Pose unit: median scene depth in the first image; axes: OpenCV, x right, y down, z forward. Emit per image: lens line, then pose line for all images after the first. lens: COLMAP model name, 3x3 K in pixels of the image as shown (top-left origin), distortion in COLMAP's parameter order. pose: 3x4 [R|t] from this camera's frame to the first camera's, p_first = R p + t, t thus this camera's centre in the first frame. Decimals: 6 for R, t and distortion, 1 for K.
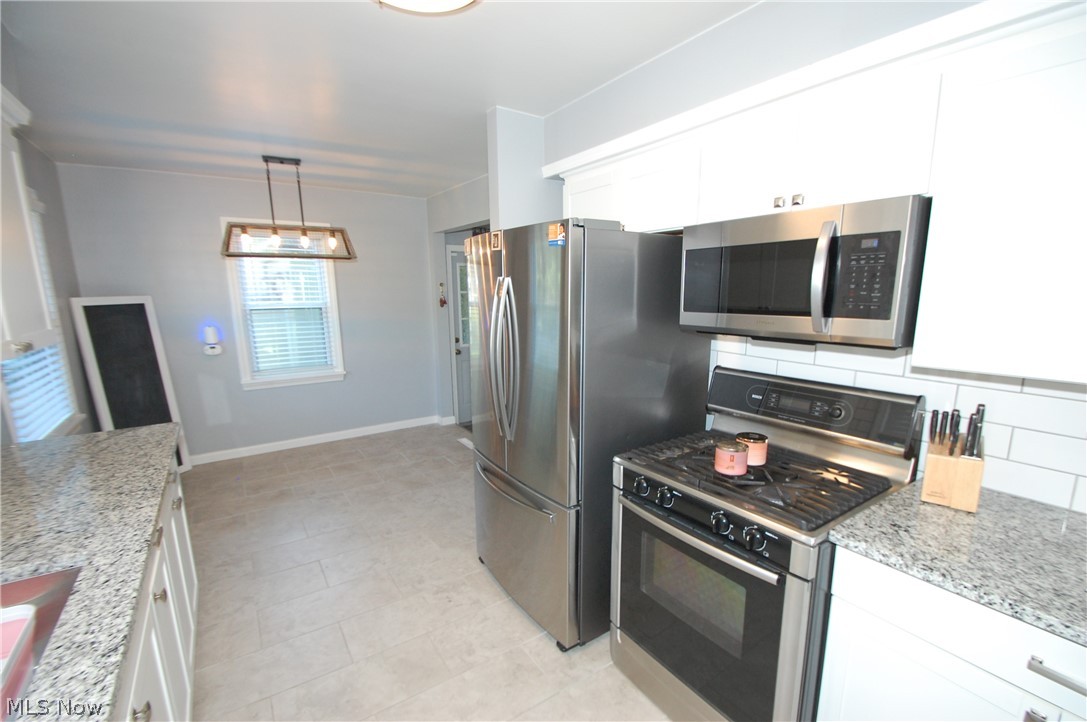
lens RADIAL K [[480.5, 0, 556.7], [0, 480.5, 380.1], [0, 0, 1]] dist [0.000391, -0.000255]
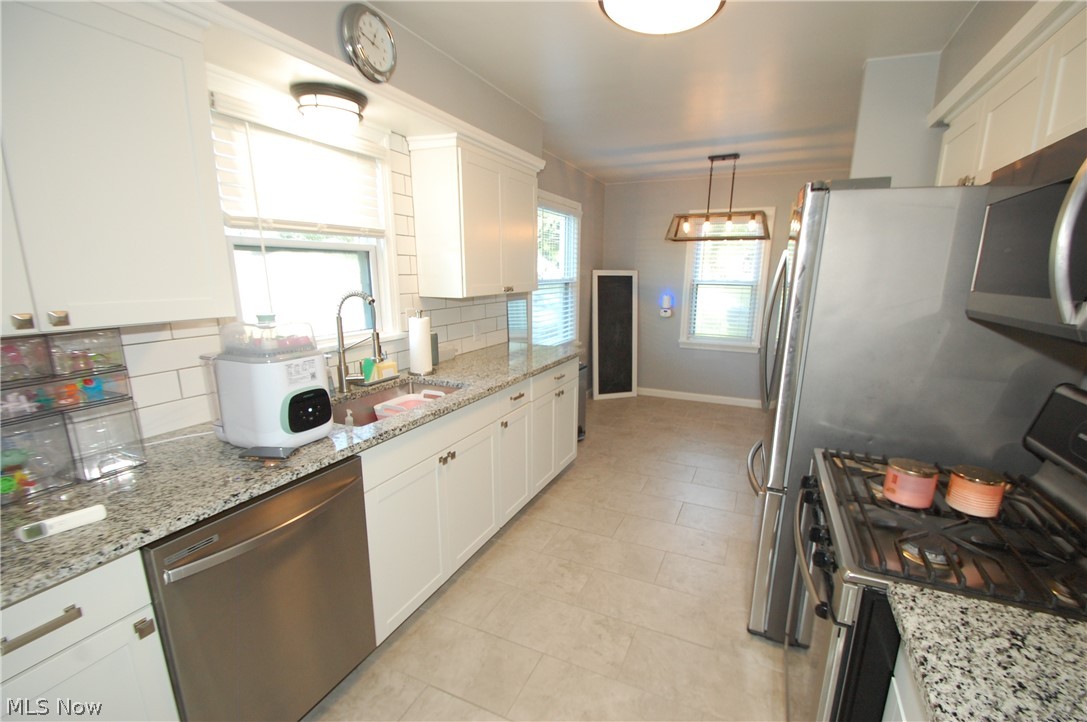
lens RADIAL K [[480.5, 0, 556.7], [0, 480.5, 380.1], [0, 0, 1]] dist [0.000391, -0.000255]
pose [[0.520948, 0.203783, -0.828906, 0.299760], [-0.178767, 0.975596, 0.127496, 0.002944], [0.834659, 0.081762, 0.544665, 0.050985]]
